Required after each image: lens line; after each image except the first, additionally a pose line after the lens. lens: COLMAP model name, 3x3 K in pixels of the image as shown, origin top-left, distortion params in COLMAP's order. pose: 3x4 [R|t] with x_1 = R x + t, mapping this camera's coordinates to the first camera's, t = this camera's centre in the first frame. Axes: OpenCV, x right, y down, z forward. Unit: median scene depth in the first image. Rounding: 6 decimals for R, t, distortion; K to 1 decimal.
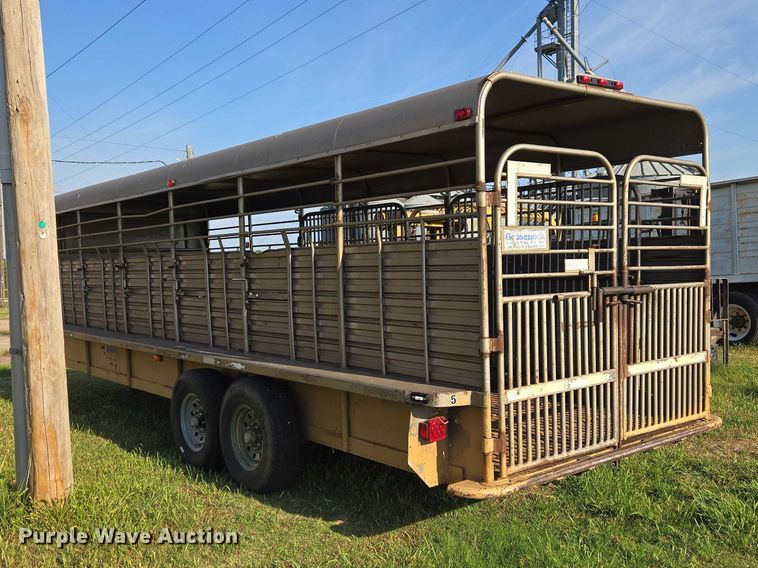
lens RADIAL K [[784.1, 0, 385.6], [0, 784.1, 285.1], [0, 0, 1]] dist [0.064140, 0.000000]
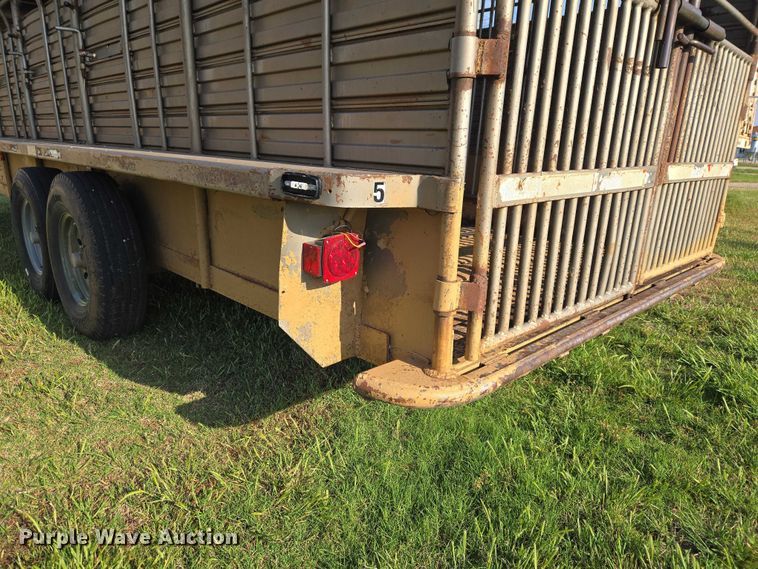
lens RADIAL K [[507.4, 0, 379.5], [0, 507.4, 287.5], [0, 0, 1]] dist [0.067075, -0.052735]
pose [[0.994180, 0.030464, 0.103337, 0.056080], [-0.053616, 0.971874, 0.229318, 0.125376], [-0.093444, -0.233524, 0.967851, 0.676691]]
